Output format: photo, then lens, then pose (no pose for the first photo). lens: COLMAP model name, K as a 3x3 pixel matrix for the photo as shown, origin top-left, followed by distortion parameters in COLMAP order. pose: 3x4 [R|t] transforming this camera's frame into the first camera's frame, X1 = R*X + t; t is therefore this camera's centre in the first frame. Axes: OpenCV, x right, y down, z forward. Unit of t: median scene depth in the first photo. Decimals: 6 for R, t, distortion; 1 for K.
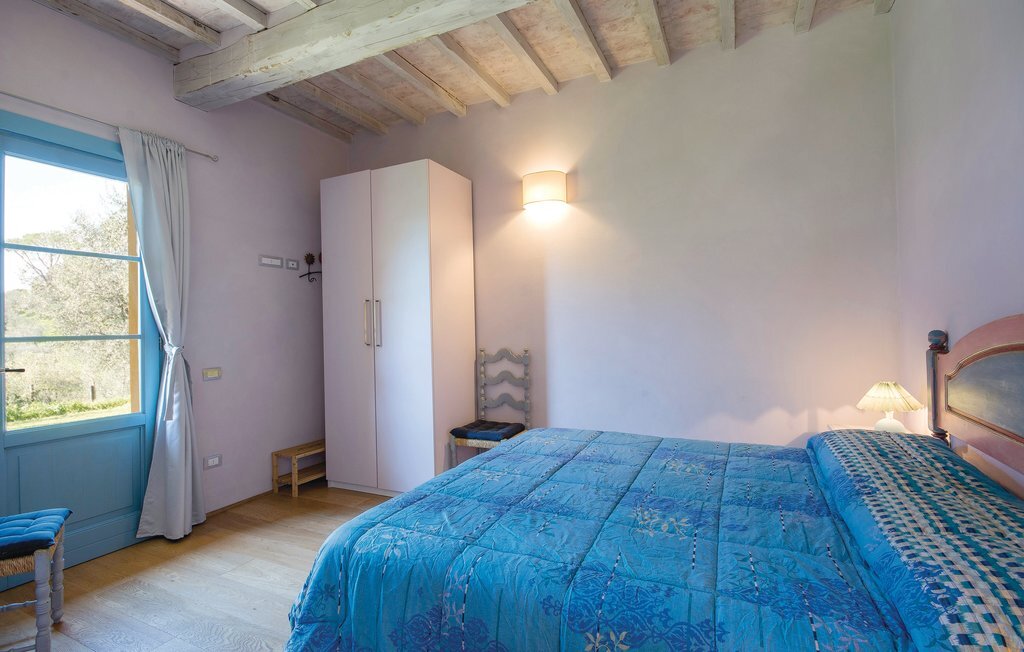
lens RADIAL K [[486.4, 0, 511.4], [0, 486.4, 327.9], [0, 0, 1]] dist [0.005149, 0.000200]
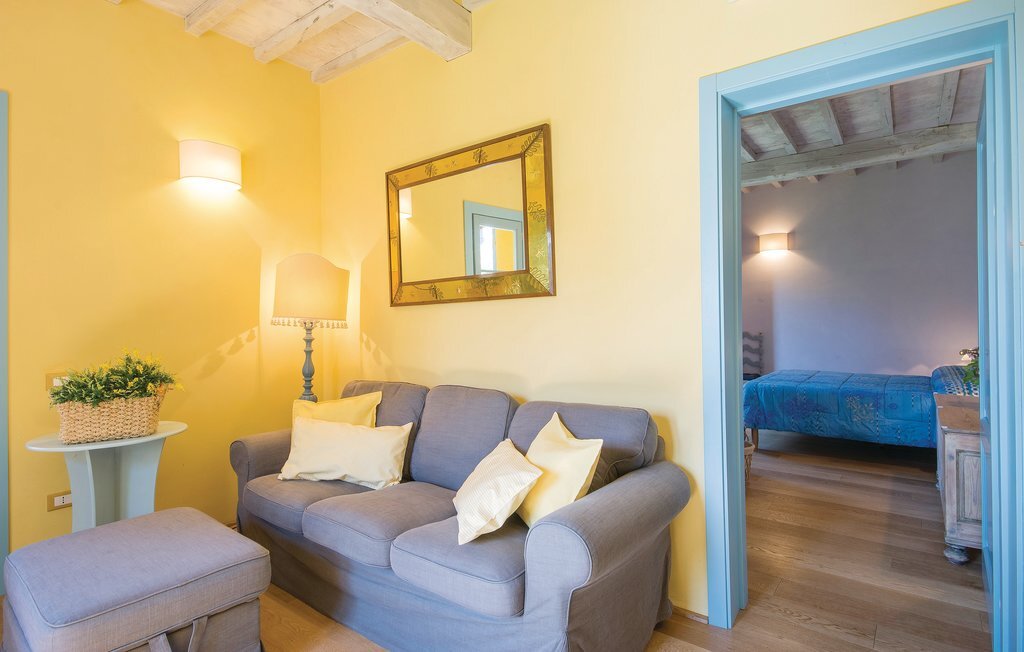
lens RADIAL K [[530.2, 0, 513.1], [0, 530.2, 317.3], [0, 0, 1]] dist [0.007157, 0.000745]
pose [[0.978680, -0.003330, -0.205362, -0.463496], [0.001391, 0.999953, -0.009586, 0.007850], [0.205385, 0.009096, 0.978639, -1.091514]]
